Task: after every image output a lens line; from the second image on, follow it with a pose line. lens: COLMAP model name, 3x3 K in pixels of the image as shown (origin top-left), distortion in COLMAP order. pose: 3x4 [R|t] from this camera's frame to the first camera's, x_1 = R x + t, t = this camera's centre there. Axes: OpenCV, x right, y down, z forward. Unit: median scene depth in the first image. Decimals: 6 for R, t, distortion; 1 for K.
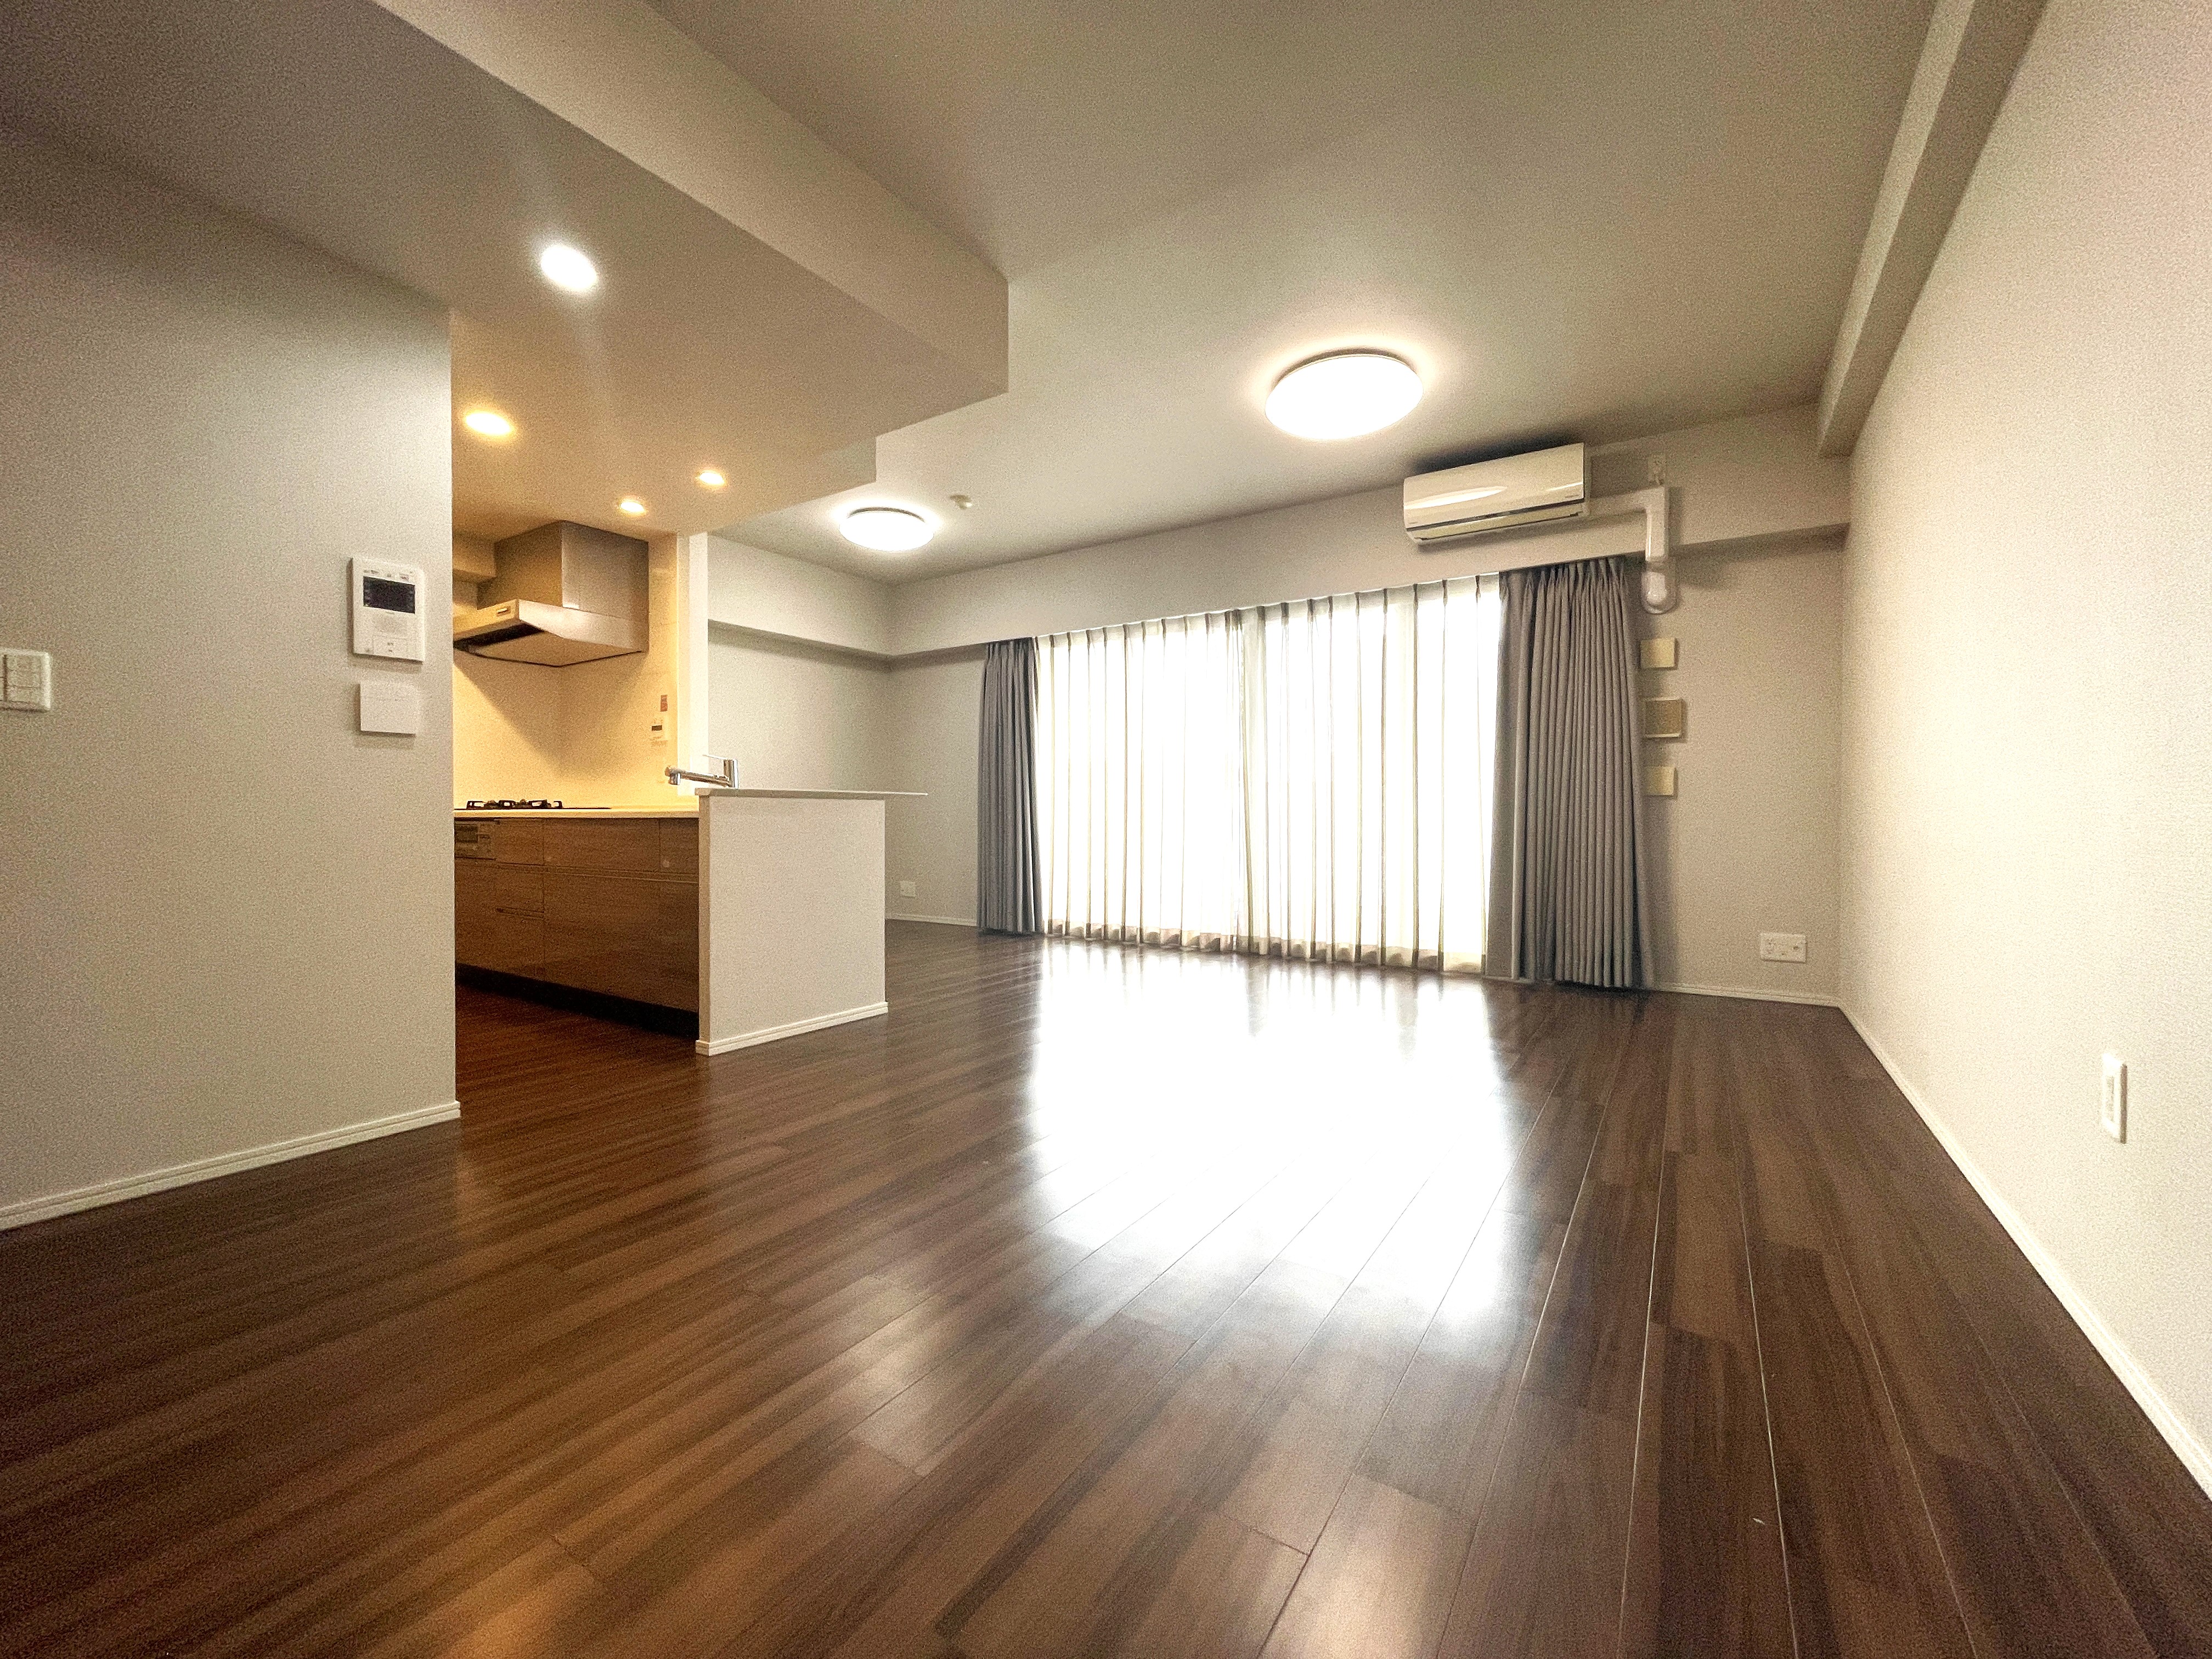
lens RADIAL K [[890.1, 0, 1110.2], [0, 890.1, 823.6], [0, 0, 1]] dist [-0.000093, -0.004765]
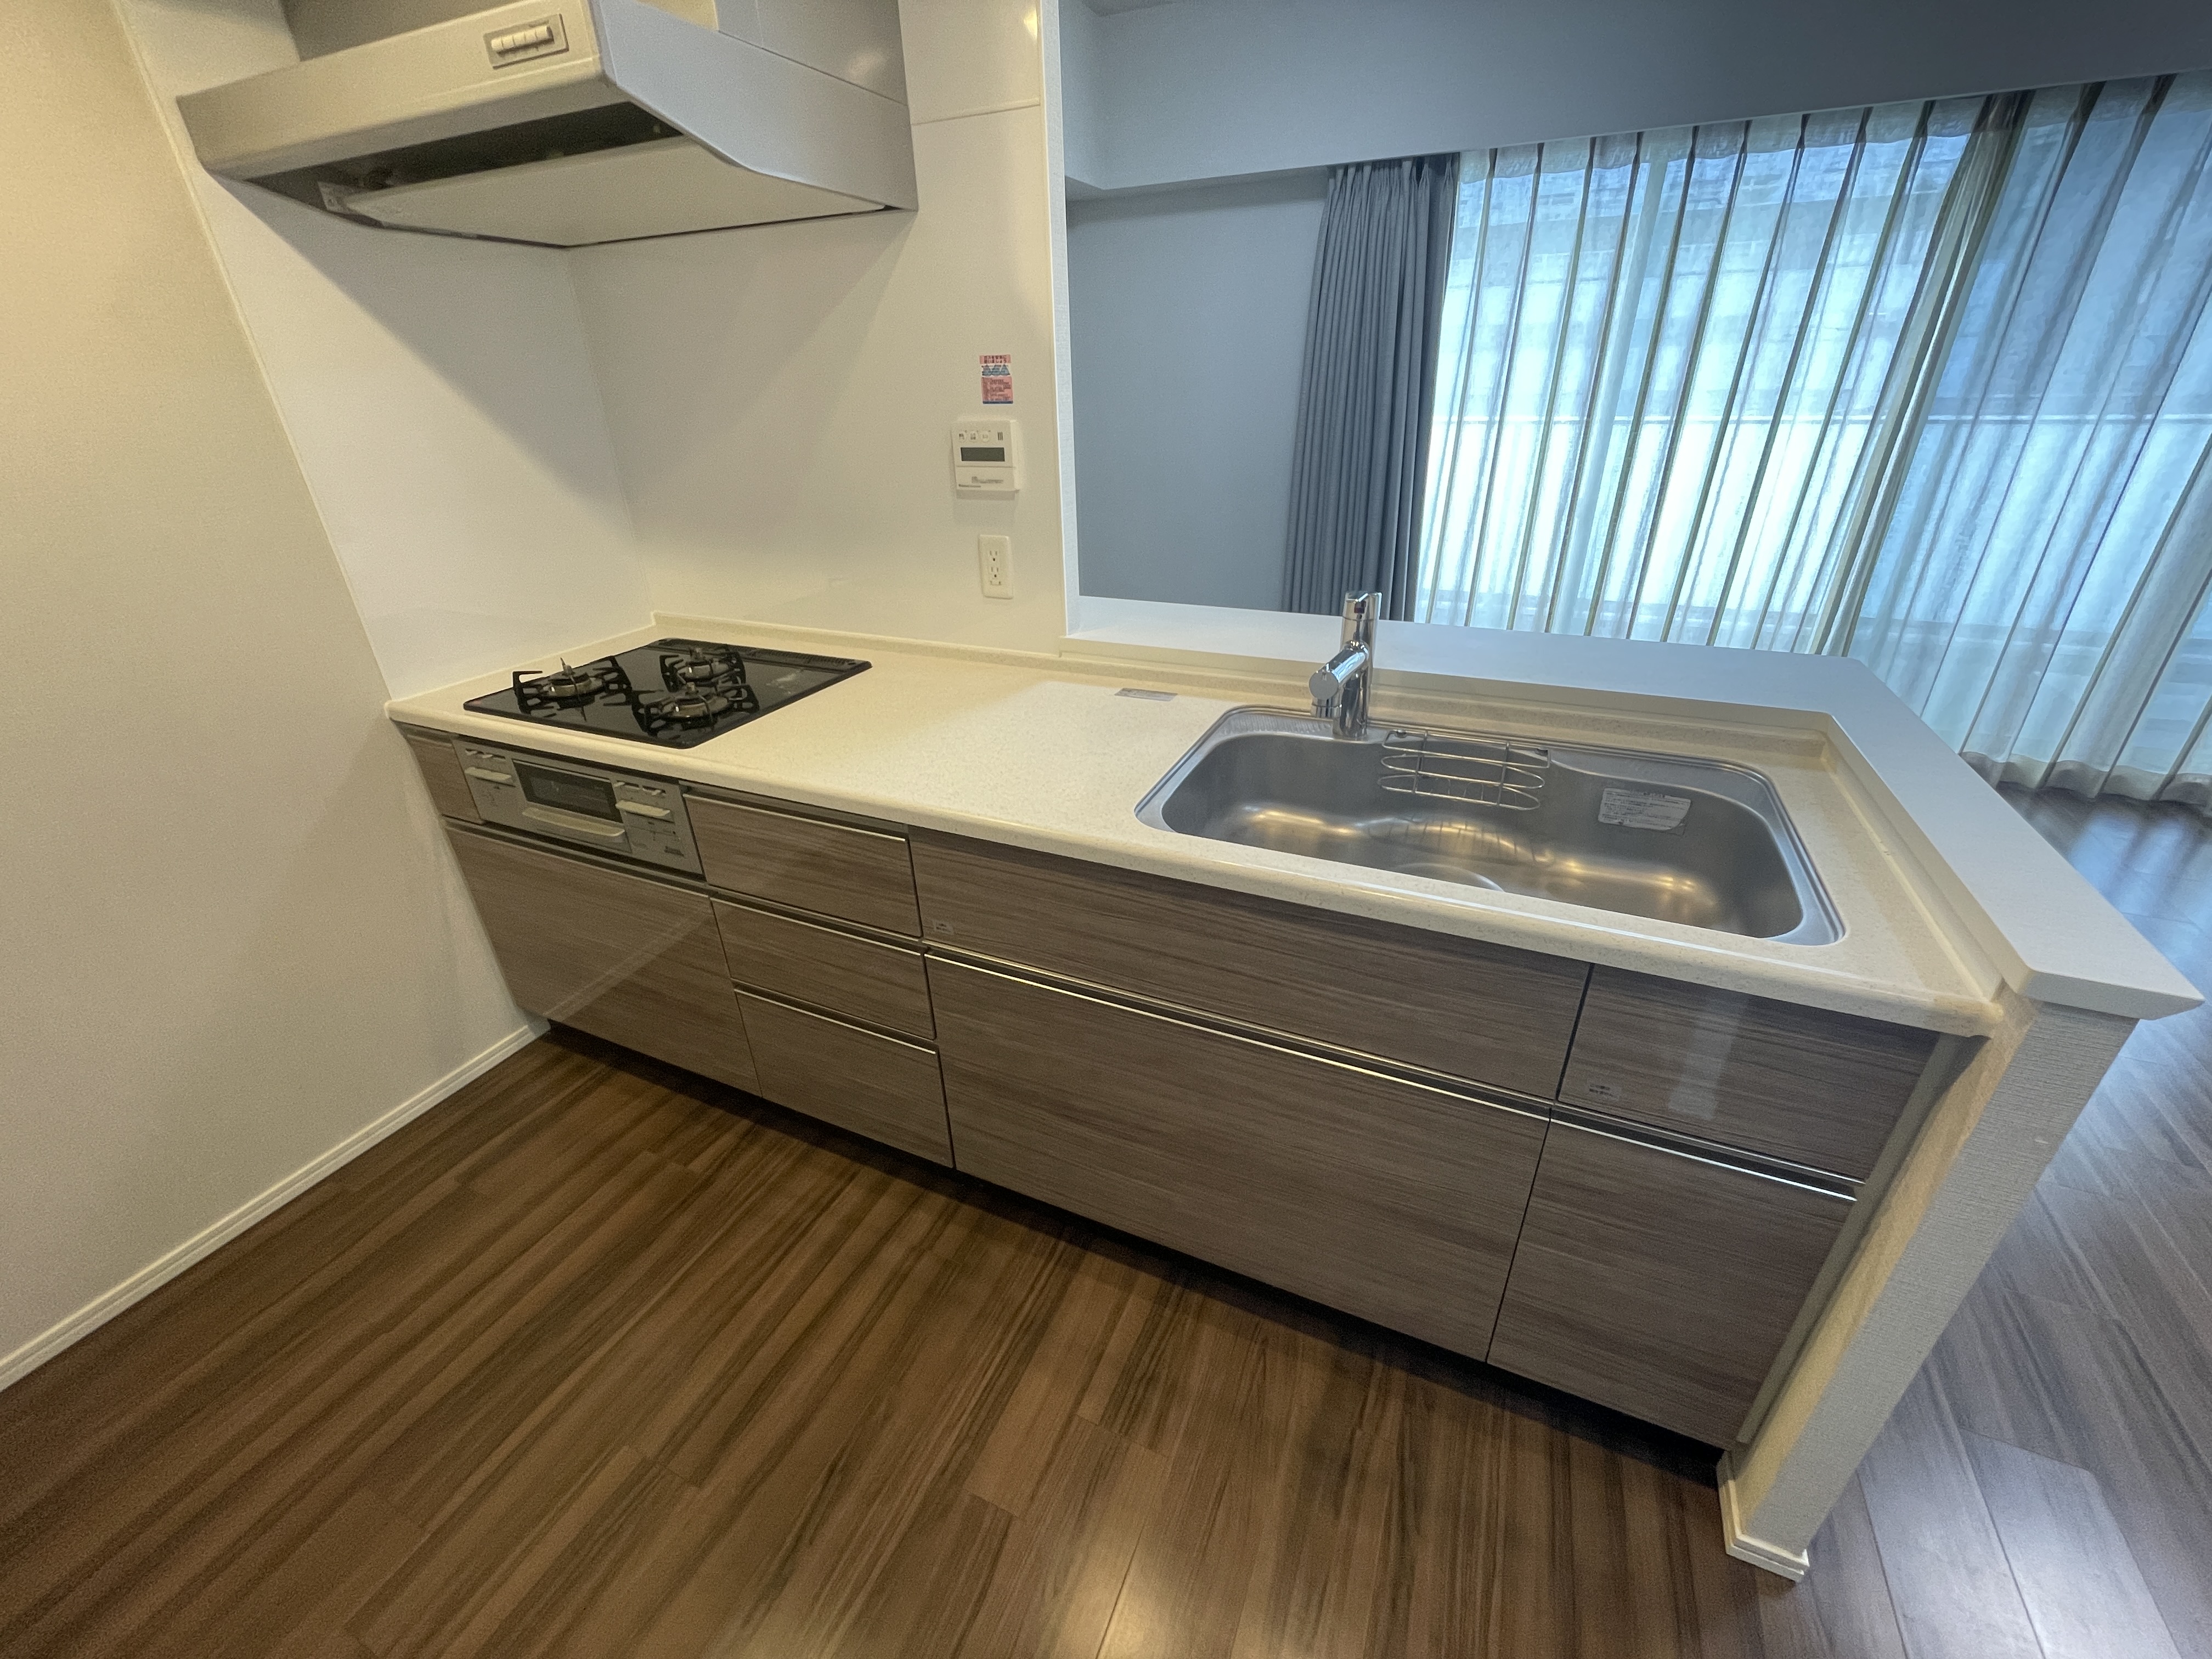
lens RADIAL K [[890.1, 0, 1110.2], [0, 890.1, 823.6], [0, 0, 1]] dist [-0.000093, -0.004765]
pose [[0.986998, -0.091203, 0.132349, -0.491371], [0.023538, 0.896561, 0.442295, -0.125302], [-0.158997, -0.433430, 0.887051, 0.557086]]
